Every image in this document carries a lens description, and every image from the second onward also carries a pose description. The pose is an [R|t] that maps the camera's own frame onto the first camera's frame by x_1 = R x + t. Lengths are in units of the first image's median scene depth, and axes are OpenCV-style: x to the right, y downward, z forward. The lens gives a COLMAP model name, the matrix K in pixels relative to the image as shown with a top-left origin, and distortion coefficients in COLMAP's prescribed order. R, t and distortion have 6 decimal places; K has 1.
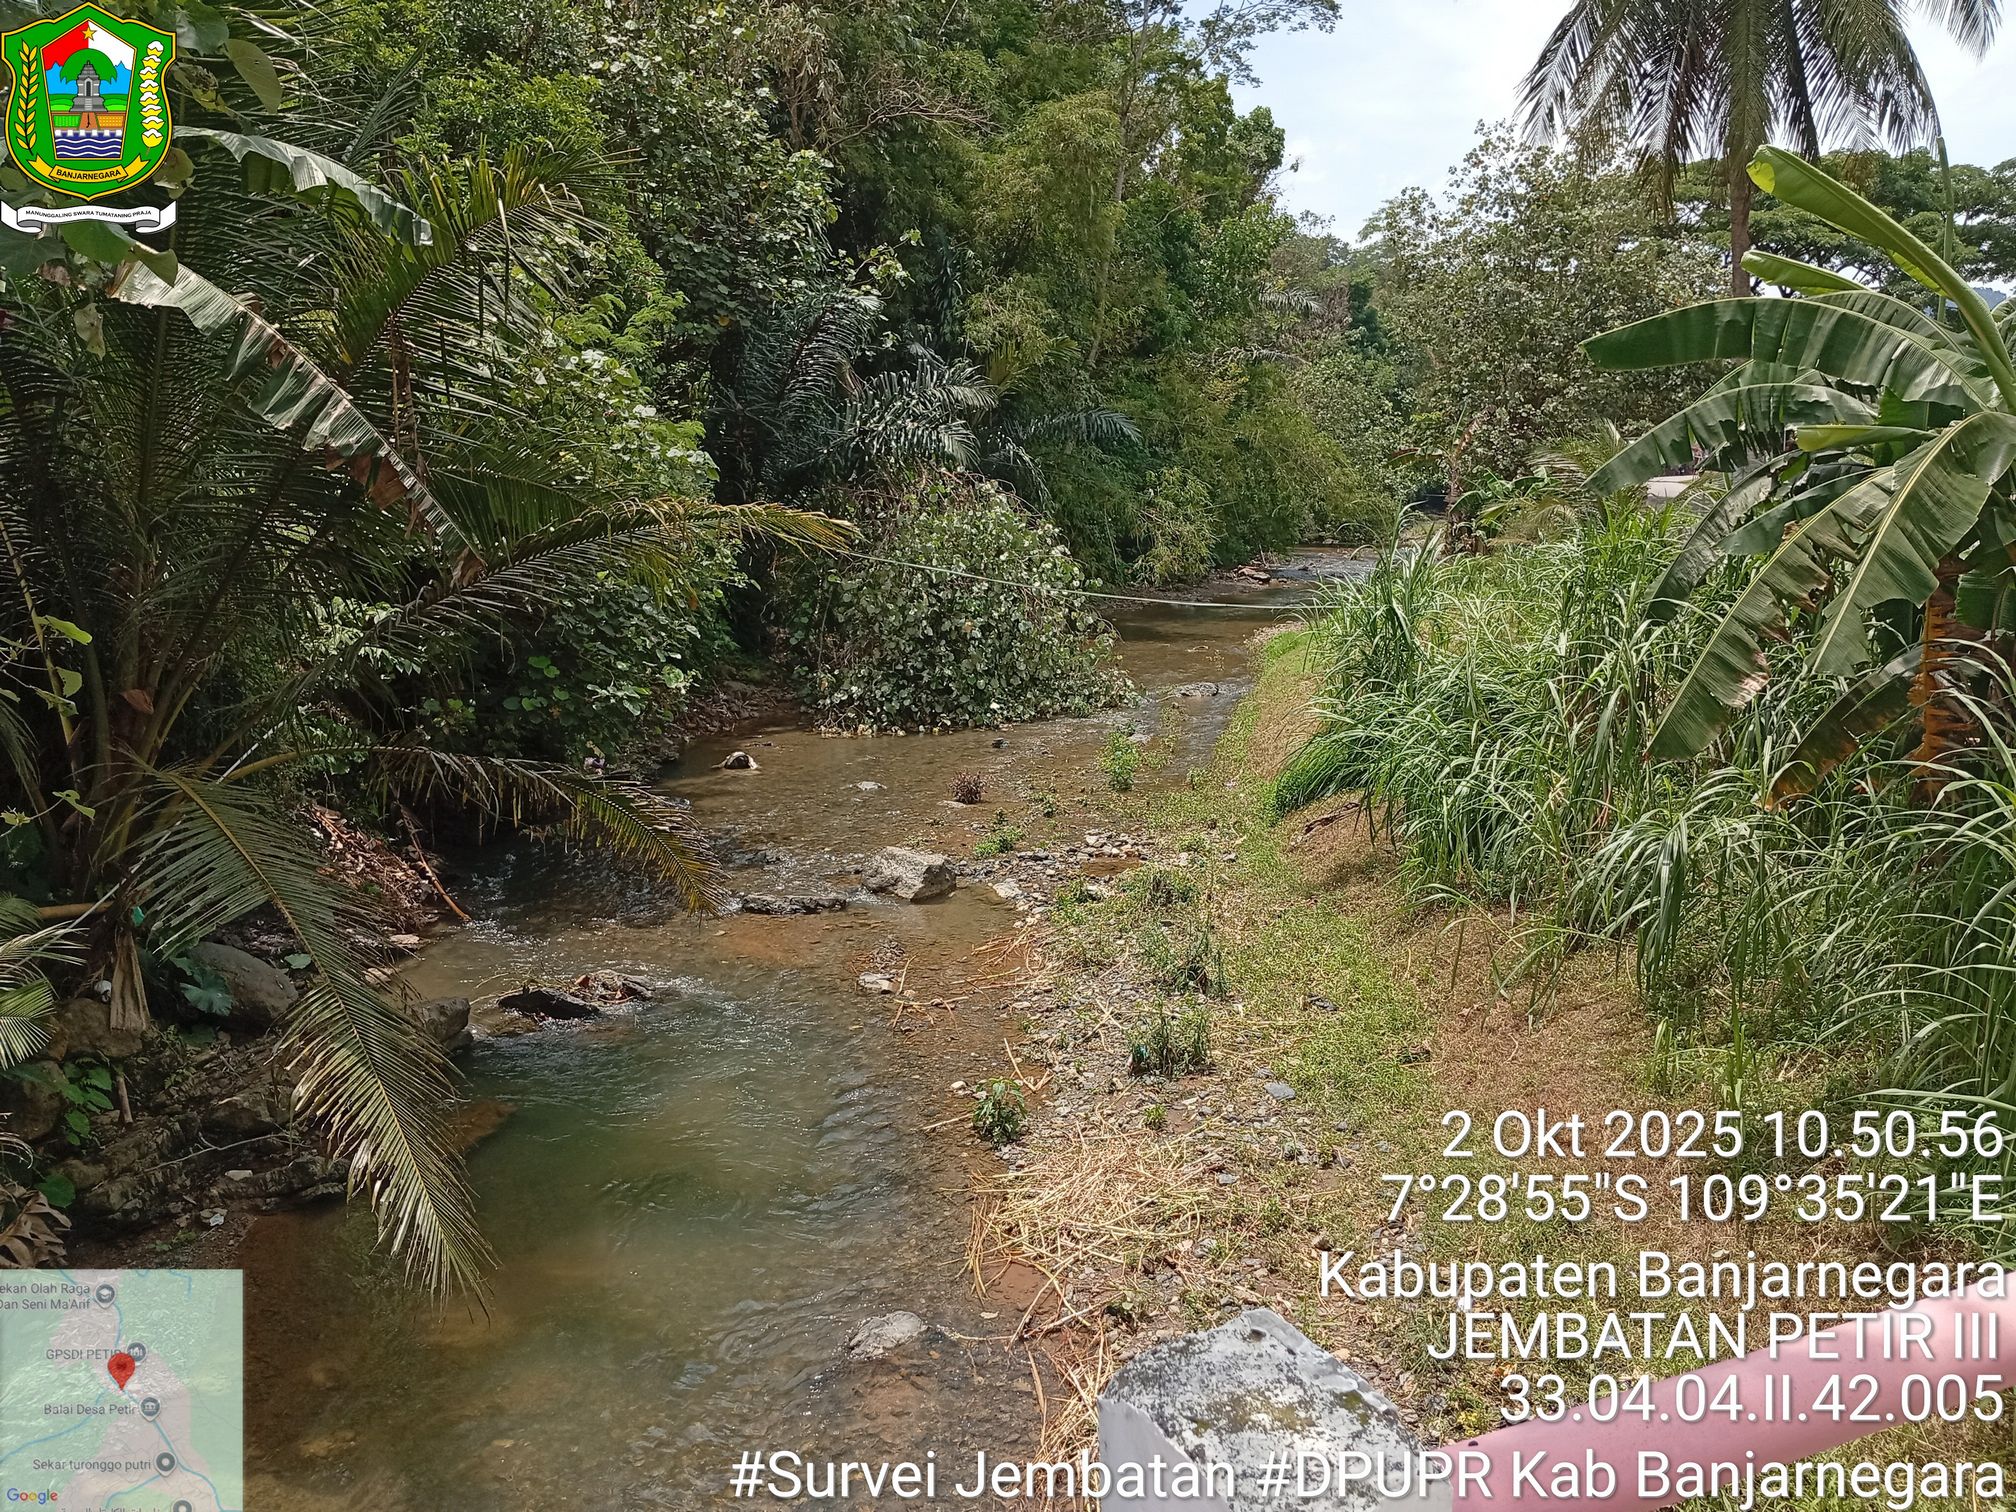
lens RADIAL K [[1573.2, 0, 996.5], [0, 1573.2, 755.4], [0, 0, 1]] dist [0.036465, -0.072578]
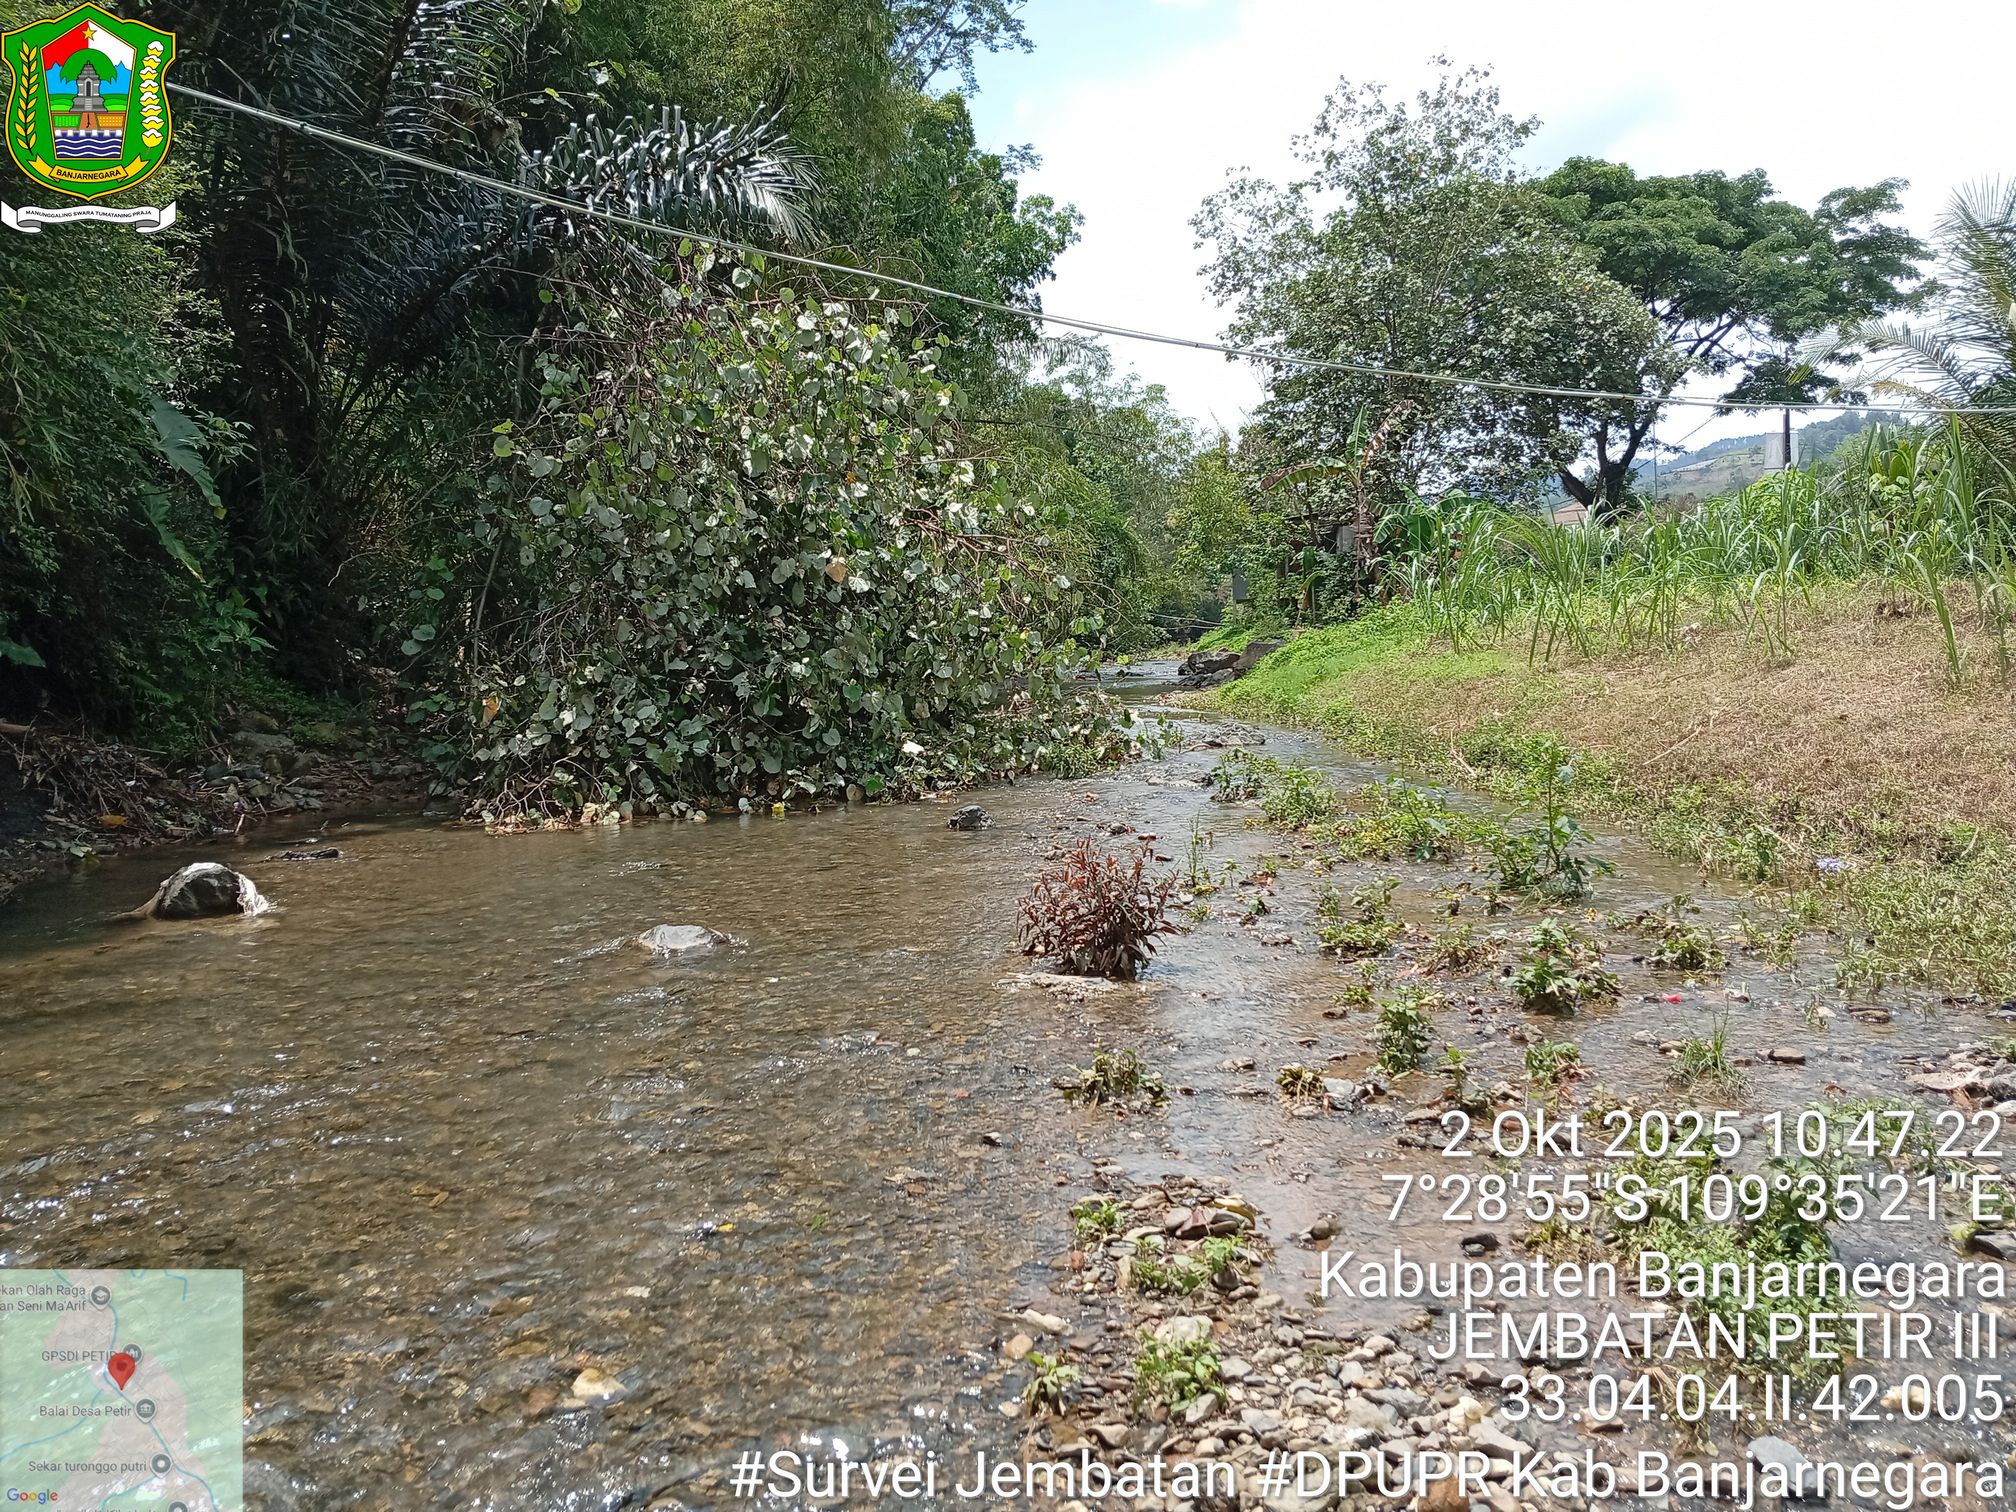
lens RADIAL K [[1573.2, 0, 1005.3], [0, 1573.2, 764.4], [0, 0, 1]] dist [0.036465, -0.072578]
pose [[0.975617, -0.038328, 0.216108, -0.068177], [0.060437, 0.993482, -0.096645, 0.015361], [-0.210996, 0.107350, 0.971574, 0.580745]]
